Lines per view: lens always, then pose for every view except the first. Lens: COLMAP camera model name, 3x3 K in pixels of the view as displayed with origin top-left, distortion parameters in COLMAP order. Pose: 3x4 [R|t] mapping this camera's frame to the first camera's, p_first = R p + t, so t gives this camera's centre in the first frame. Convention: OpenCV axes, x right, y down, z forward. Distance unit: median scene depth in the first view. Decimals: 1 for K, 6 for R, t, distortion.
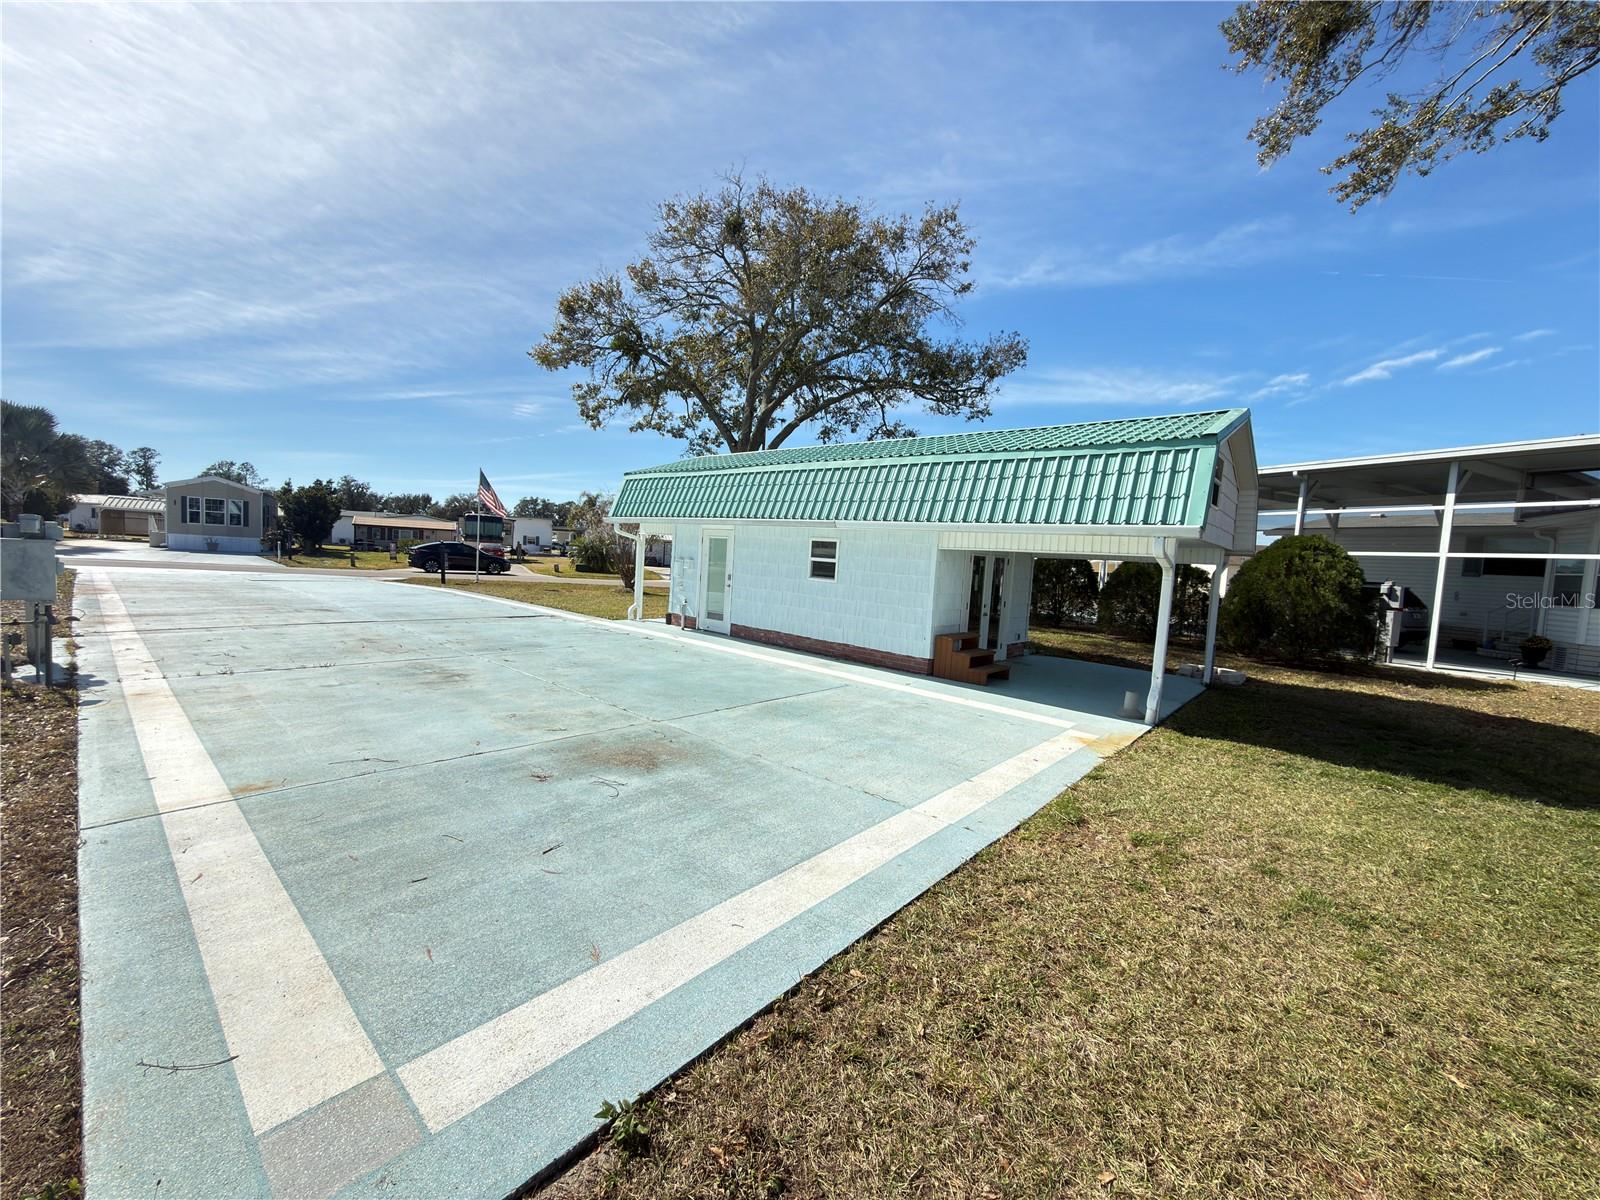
lens RADIAL K [[638.5, 0, 800.0], [0, 638.5, 600.0], [0, 0, 1]] dist [0.001577, -0.000292]
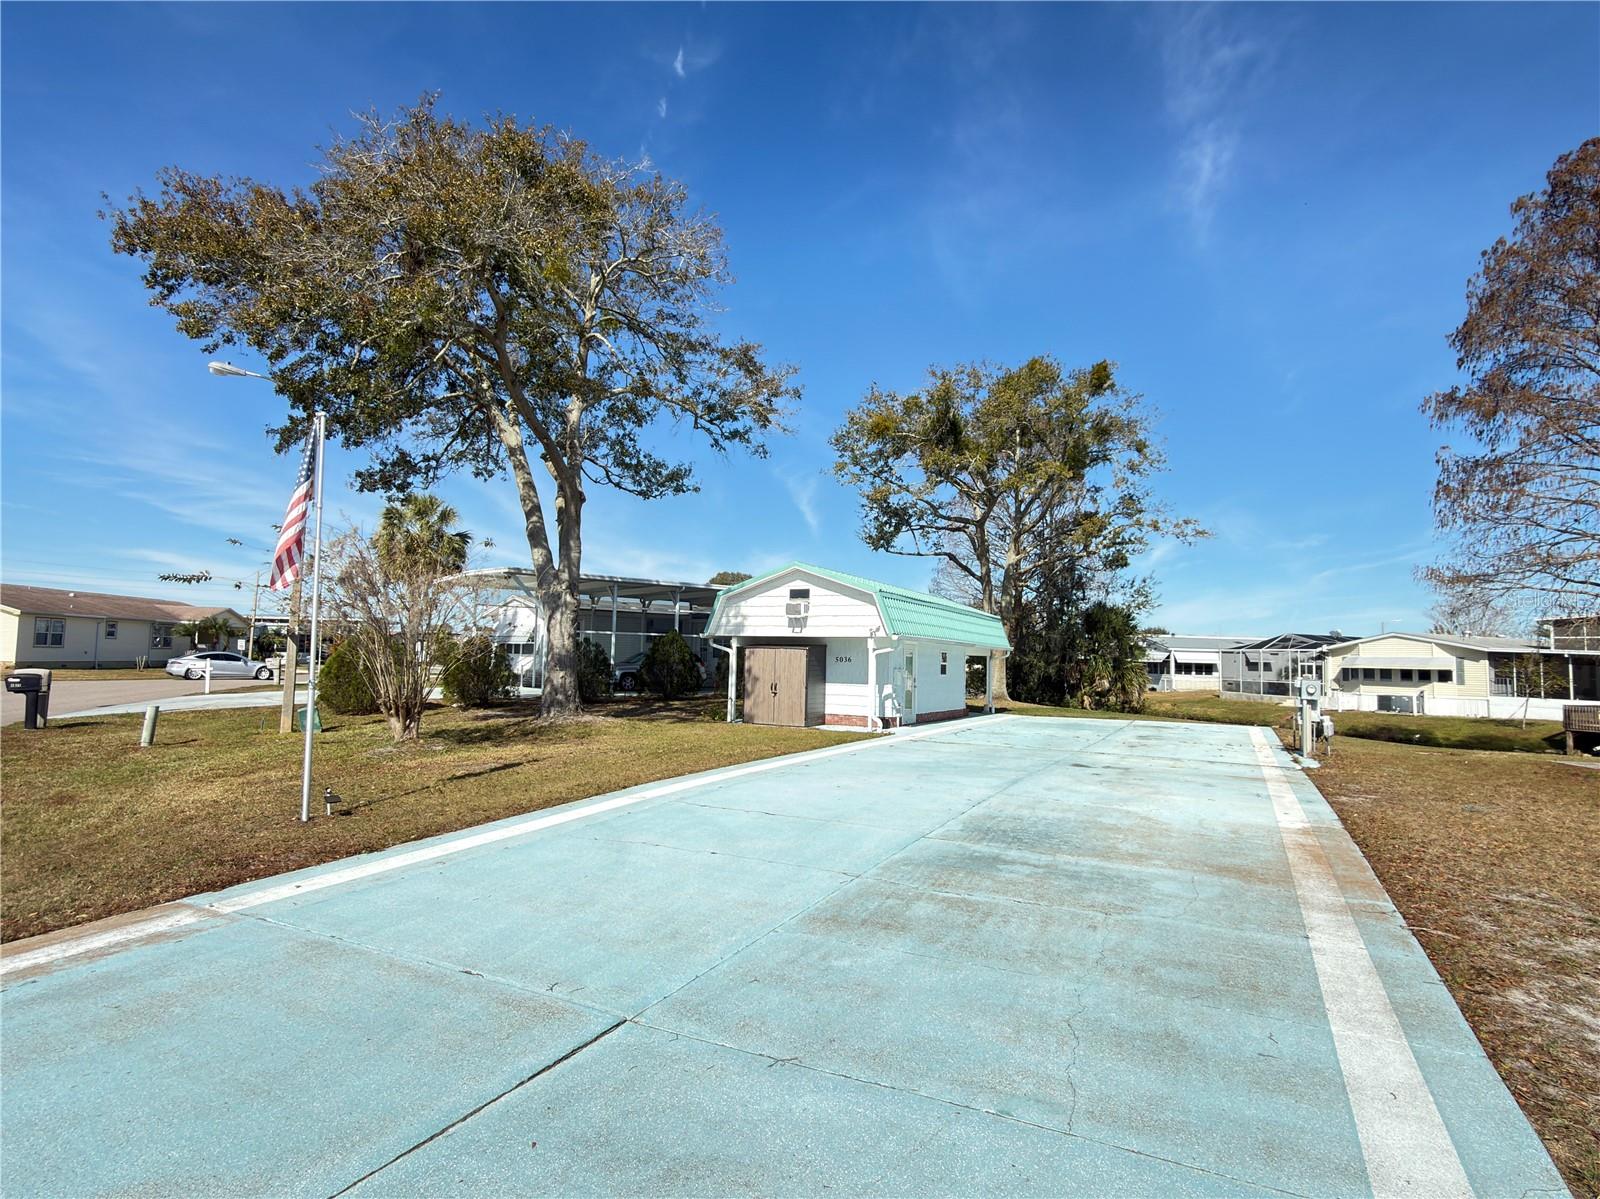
lens RADIAL K [[839.8, 0, 800.0], [0, 839.8, 599.5], [0, 0, 1]] dist [0.000679, 0.000976]
pose [[-0.246504, 0.001073, 0.969141, -3.803972], [0.025189, 0.999669, 0.005300, -0.476576], [-0.968814, 0.025718, -0.246449, 3.588443]]
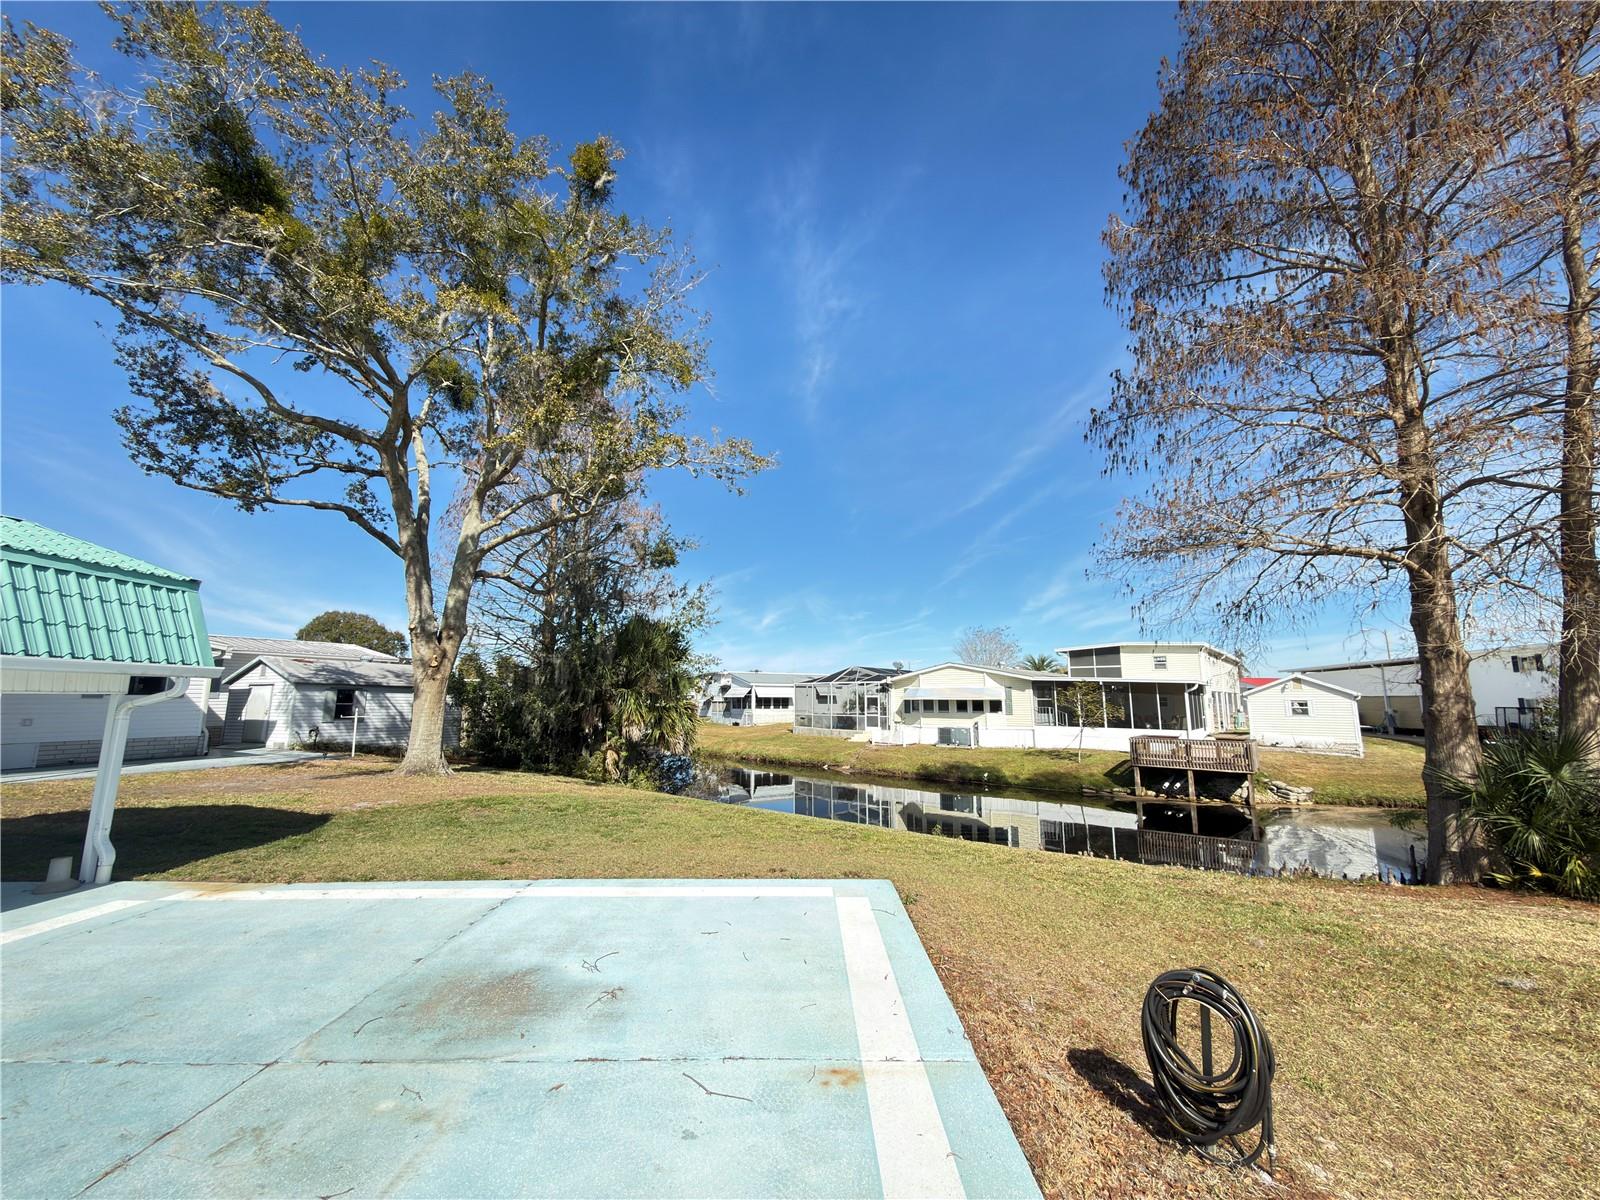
lens RADIAL K [[638.5, 0, 800.0], [0, 638.5, 600.0], [0, 0, 1]] dist [0.001577, -0.000292]
pose [[-0.654582, 0.055119, 0.753979, -1.020923], [0.007993, 0.997787, -0.066002, -0.174007], [-0.755949, -0.037177, -0.653574, 1.111563]]
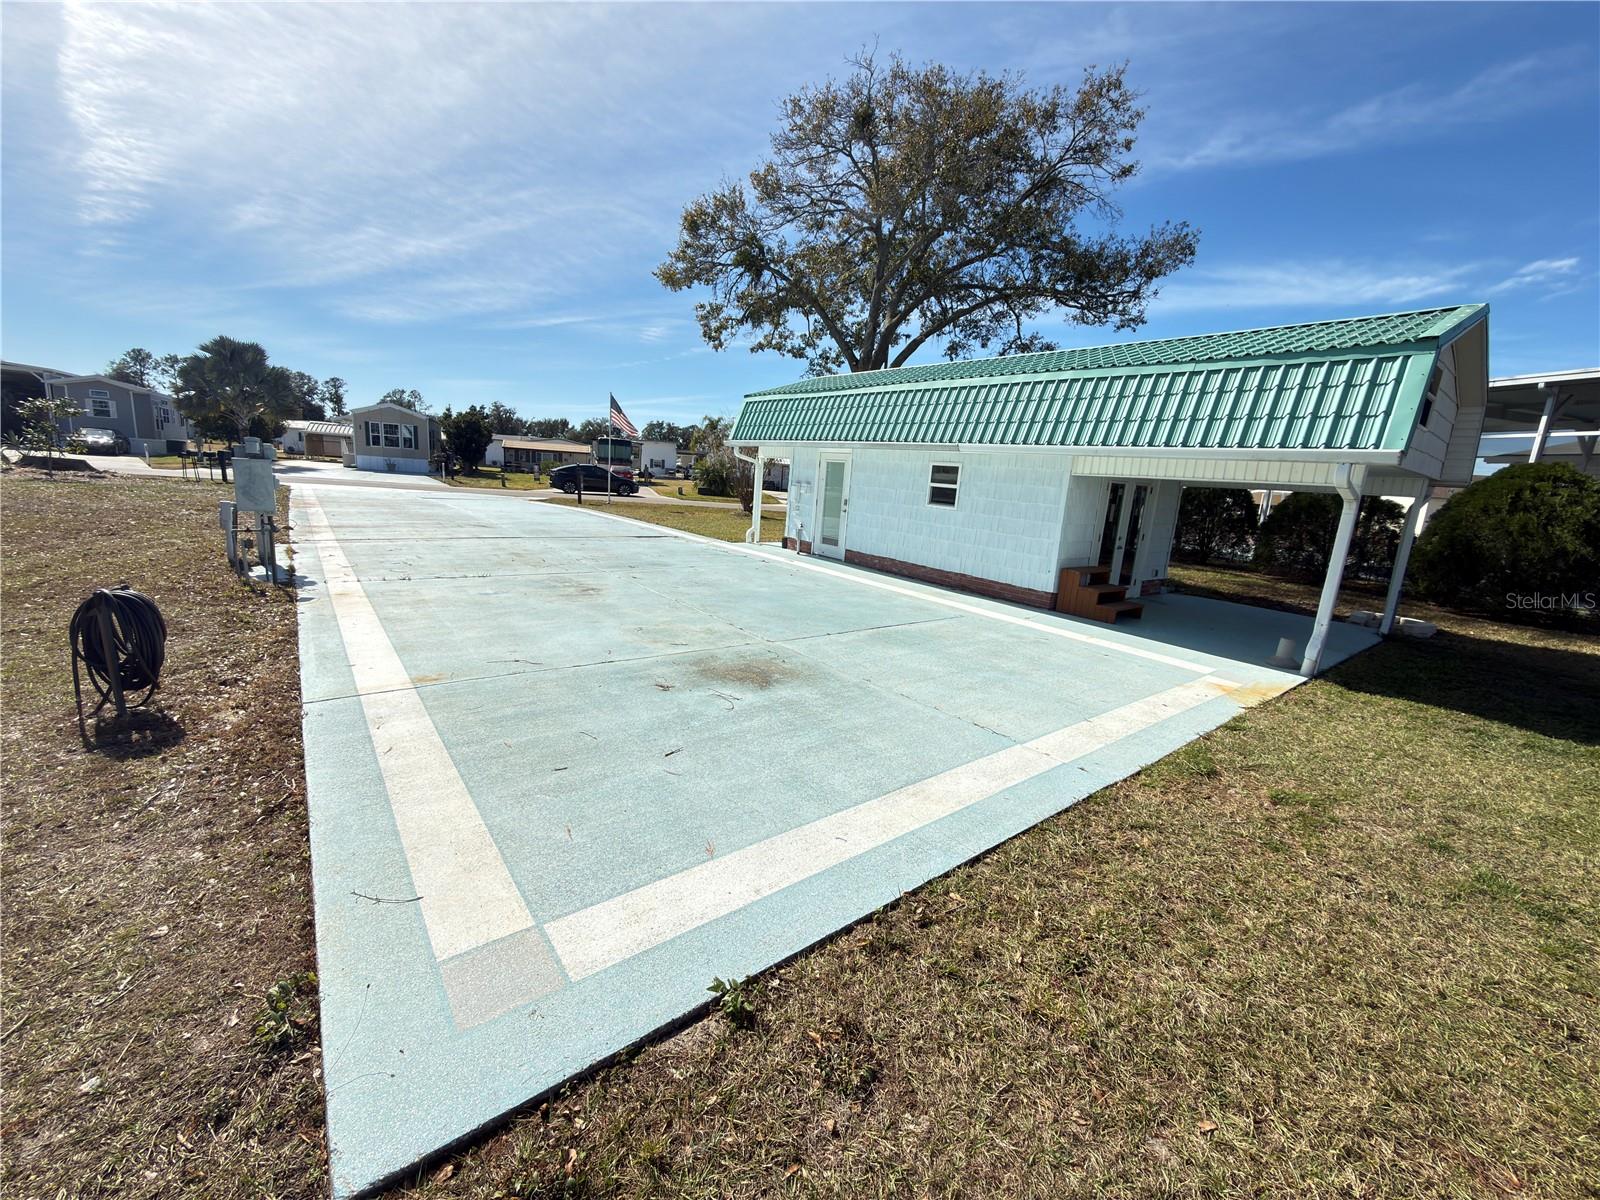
lens RADIAL K [[638.5, 0, 800.0], [0, 638.5, 600.0], [0, 0, 1]] dist [0.001577, -0.000292]
pose [[0.983447, 0.044313, -0.175694, 0.000826], [-0.023824, 0.992839, 0.117057, 0.001105], [0.179623, -0.110934, 0.977461, 0.006313]]
